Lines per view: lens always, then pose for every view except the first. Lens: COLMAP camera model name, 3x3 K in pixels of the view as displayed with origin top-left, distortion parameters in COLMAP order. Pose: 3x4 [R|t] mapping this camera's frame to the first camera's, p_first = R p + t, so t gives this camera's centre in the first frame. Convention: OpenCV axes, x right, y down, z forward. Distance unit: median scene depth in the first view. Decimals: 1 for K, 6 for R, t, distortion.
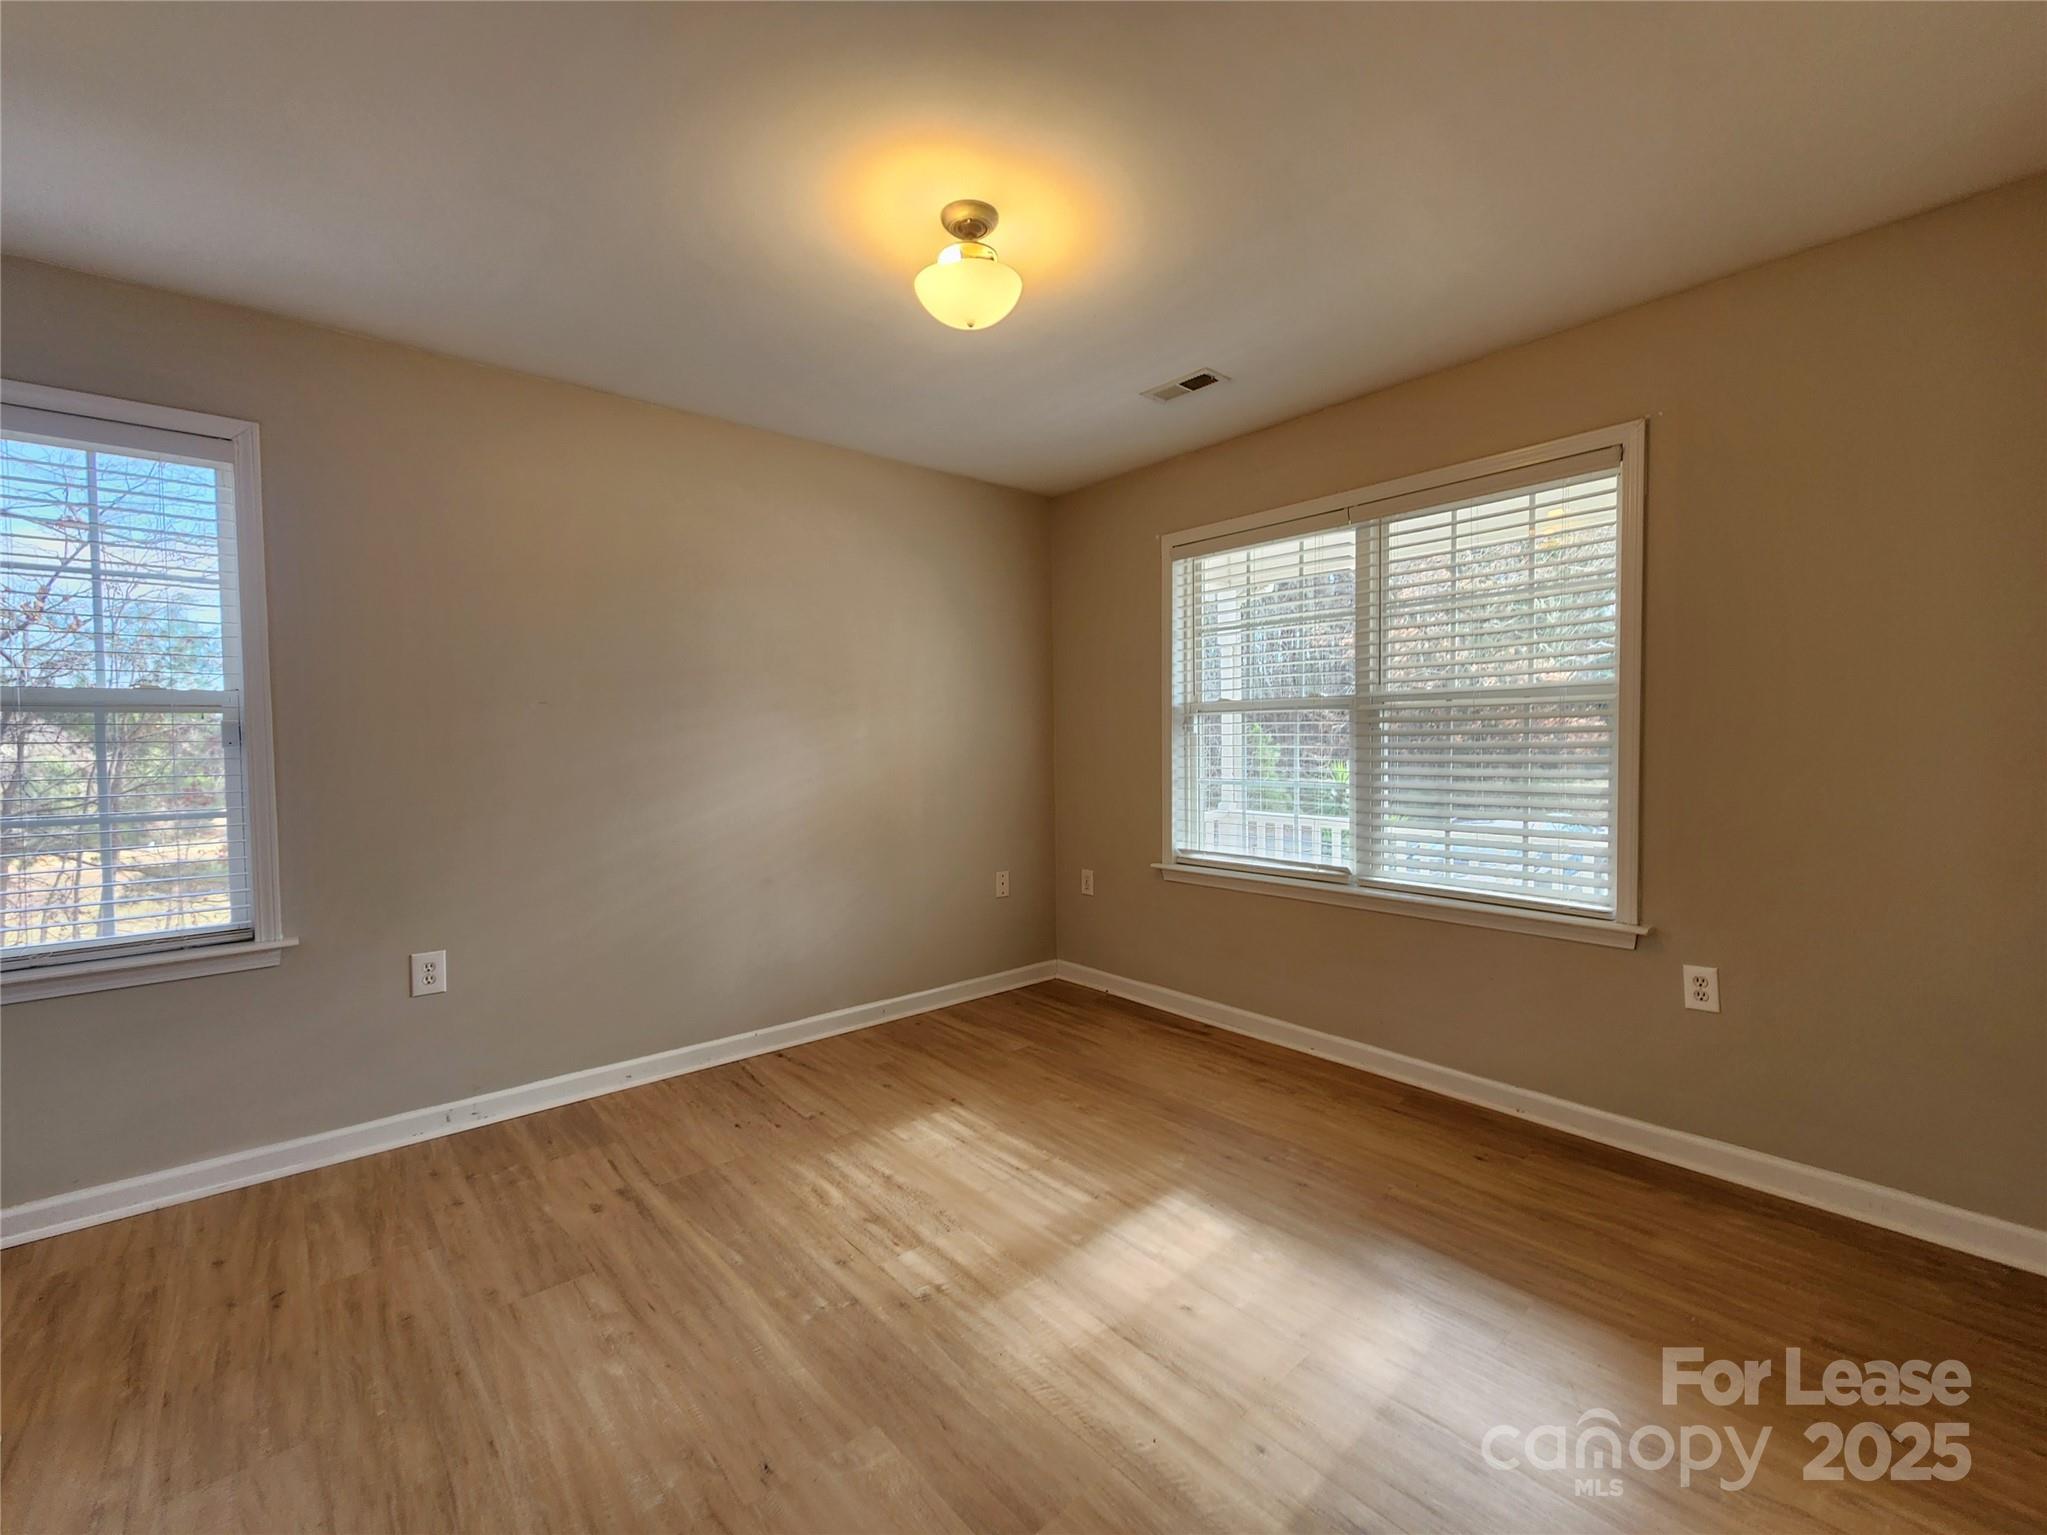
lens RADIAL K [[877.8, 0, 1022.6], [0, 877.8, 765.1], [0, 0, 1]] dist [0.002761, 0.000173]
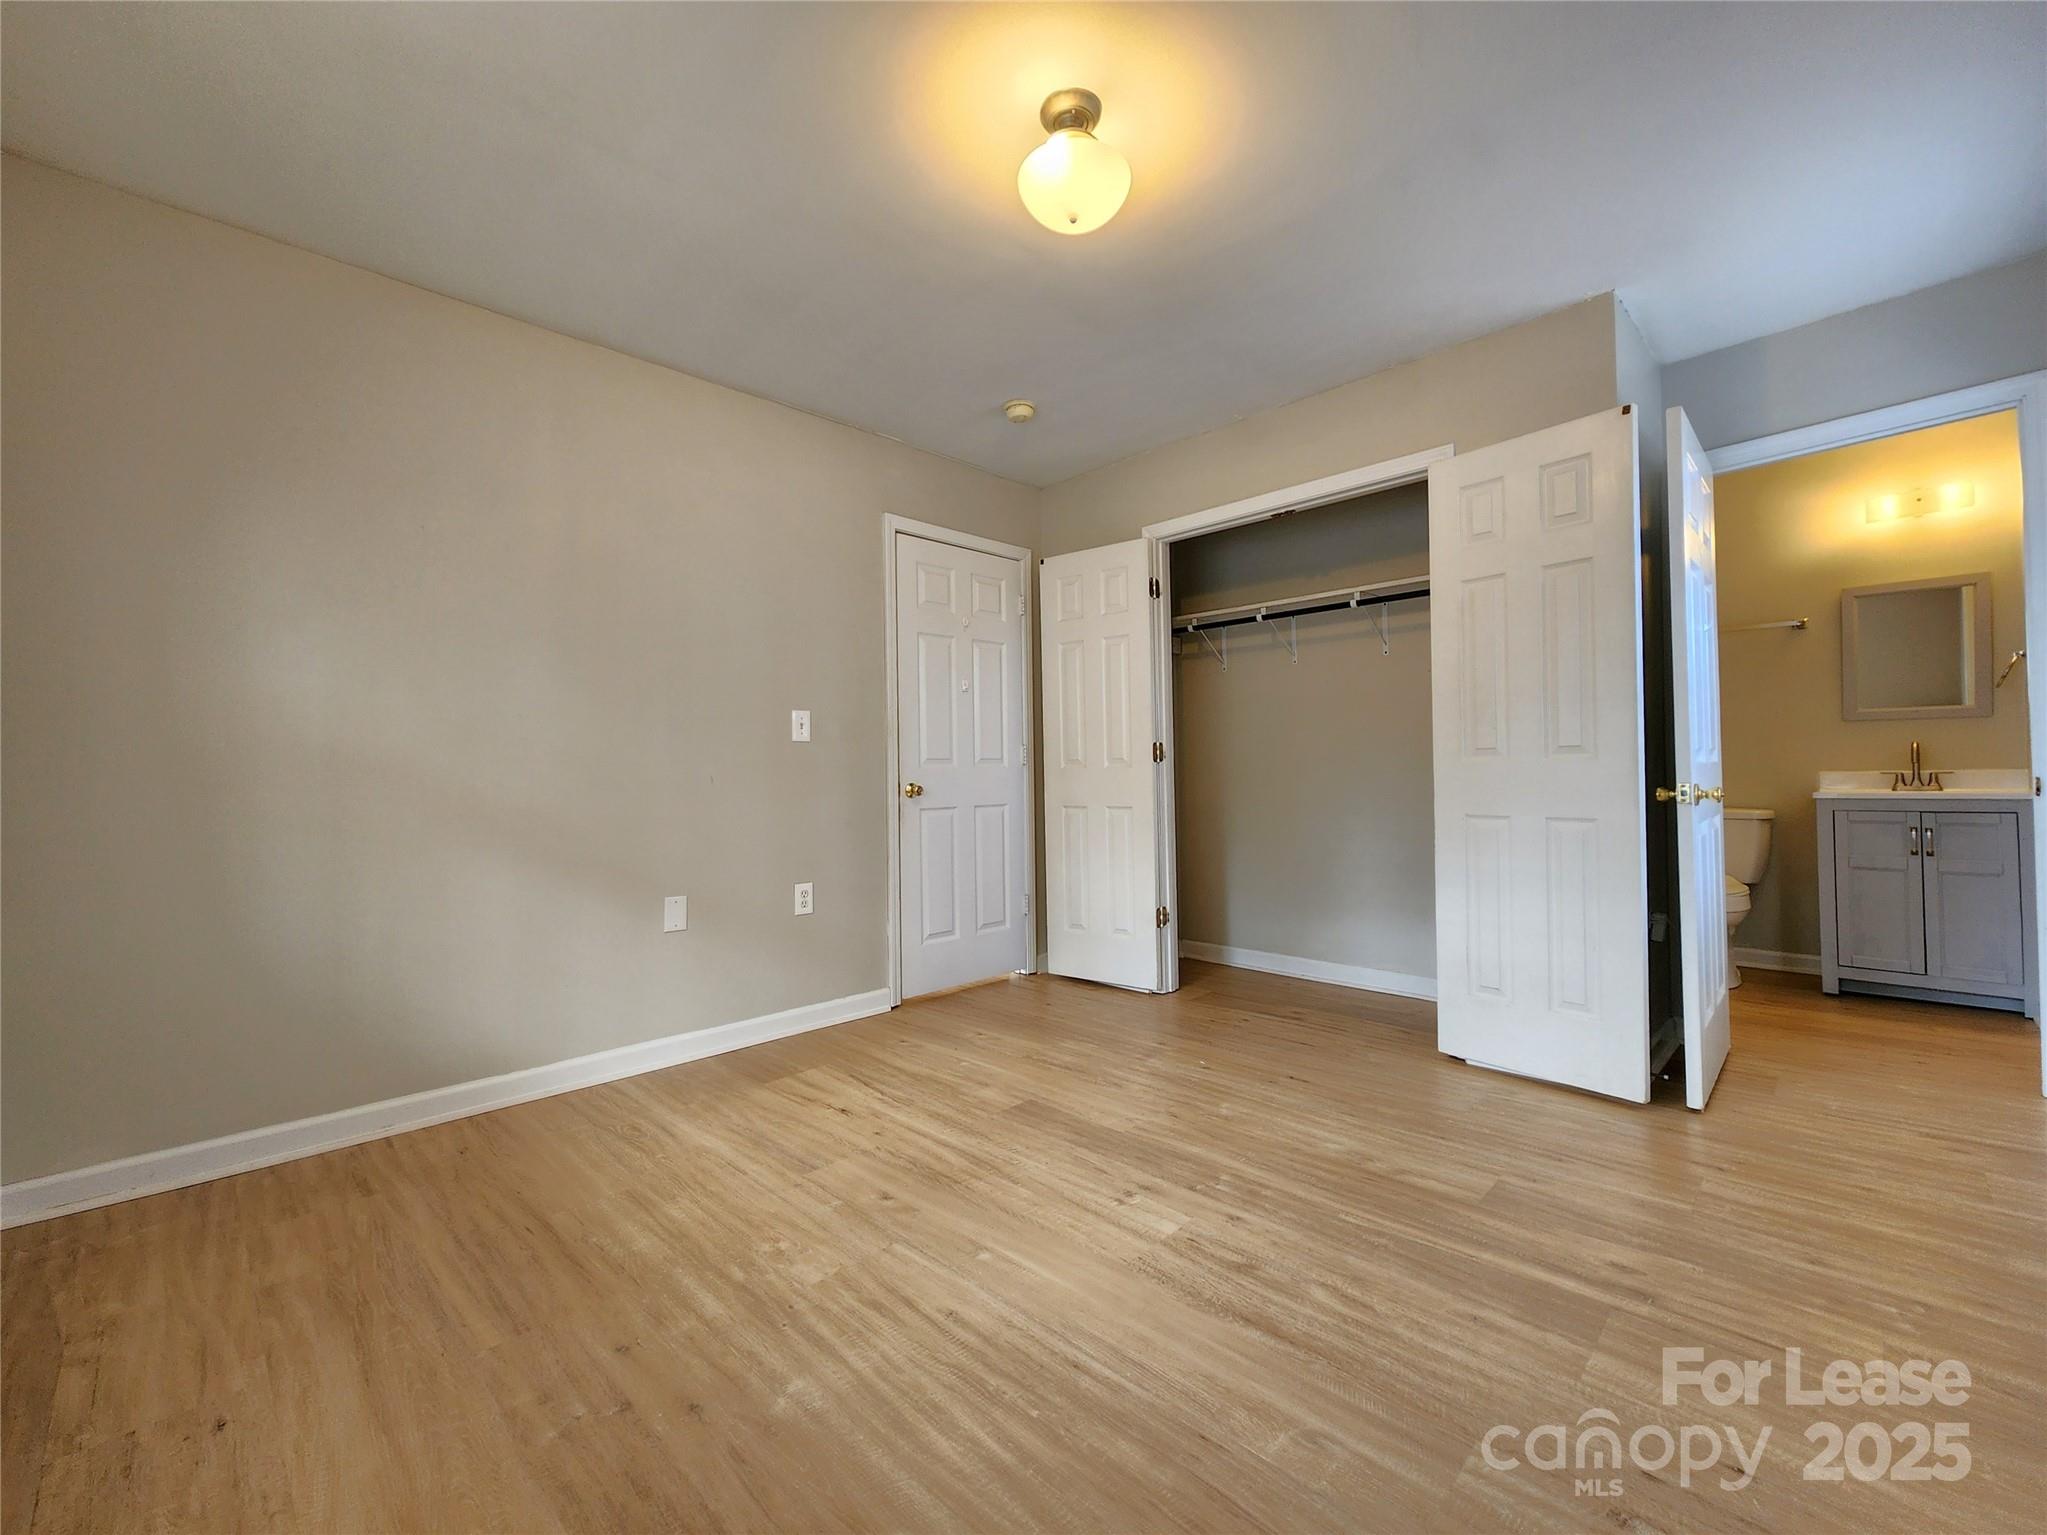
lens RADIAL K [[877.8, 0, 1018.3], [0, 877.8, 770.2], [0, 0, 1]] dist [0.002761, 0.000173]
pose [[-0.997642, 0.023904, -0.064335, 0.075248], [0.022148, 0.999366, 0.027874, 0.055676], [0.064961, 0.026383, -0.997539, 1.922242]]
